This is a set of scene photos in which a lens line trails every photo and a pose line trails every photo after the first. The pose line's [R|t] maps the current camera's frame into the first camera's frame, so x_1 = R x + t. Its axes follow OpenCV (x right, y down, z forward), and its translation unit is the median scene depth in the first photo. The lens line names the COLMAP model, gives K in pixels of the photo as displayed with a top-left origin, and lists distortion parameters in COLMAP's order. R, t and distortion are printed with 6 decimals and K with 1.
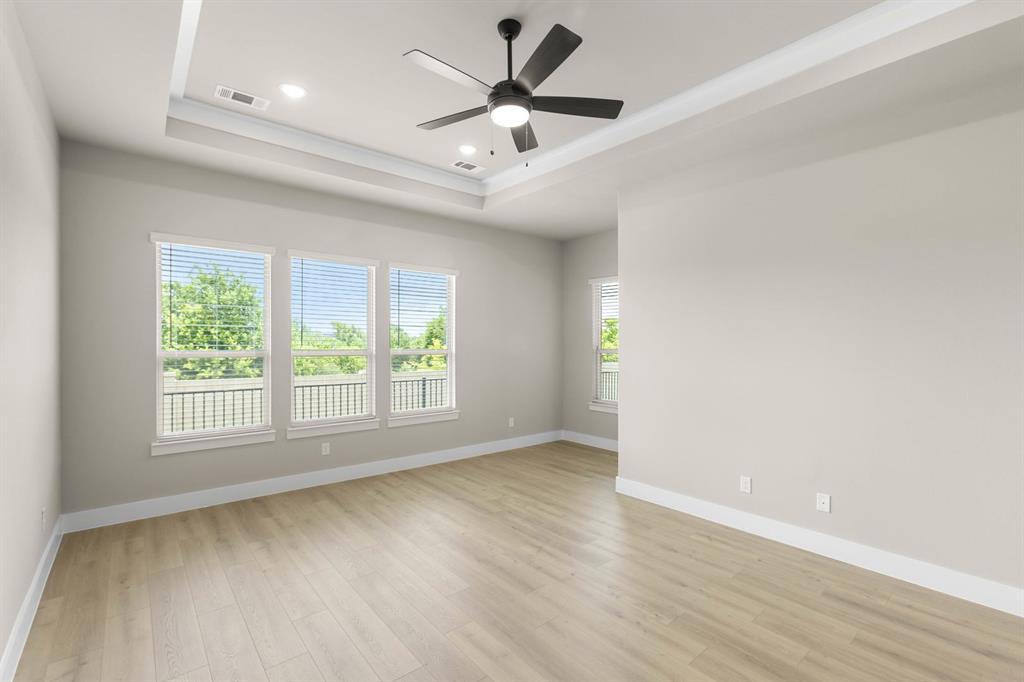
lens RADIAL K [[456.4, 0, 514.8], [0, 456.4, 339.5], [0, 0, 1]] dist [-0.009135, 0.005223]
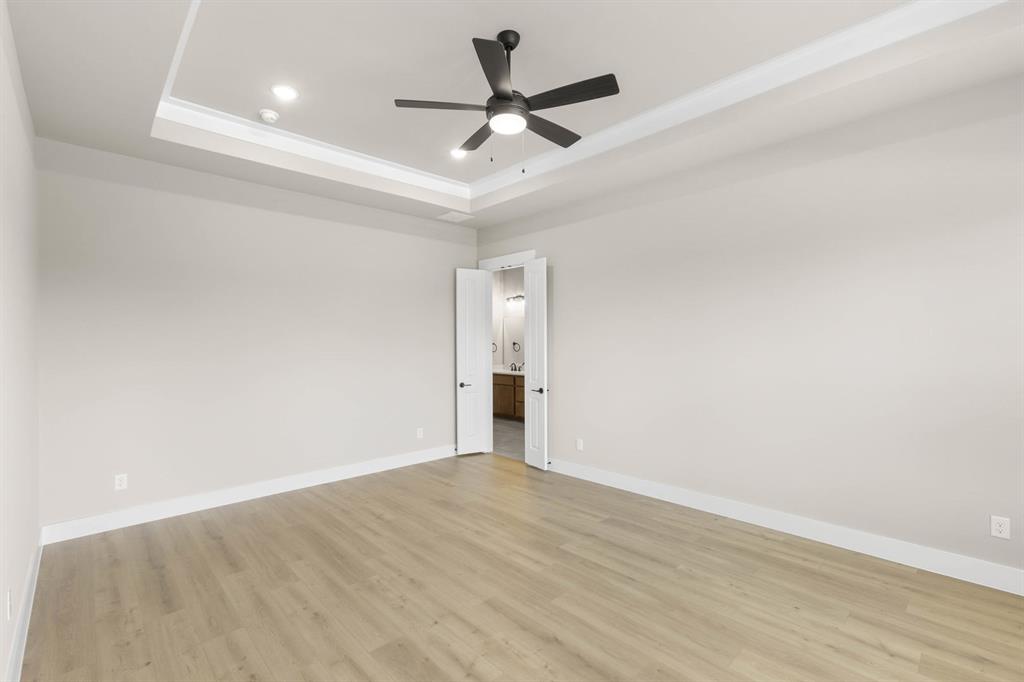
lens RADIAL K [[456.4, 0, 511.3], [0, 456.4, 341.5], [0, 0, 1]] dist [-0.009135, 0.005223]
pose [[-0.998513, 0.000762, -0.054512, 0.040670], [0.000926, 0.999995, -0.002981, 0.008646], [0.054509, -0.003027, -0.998509, 2.037884]]
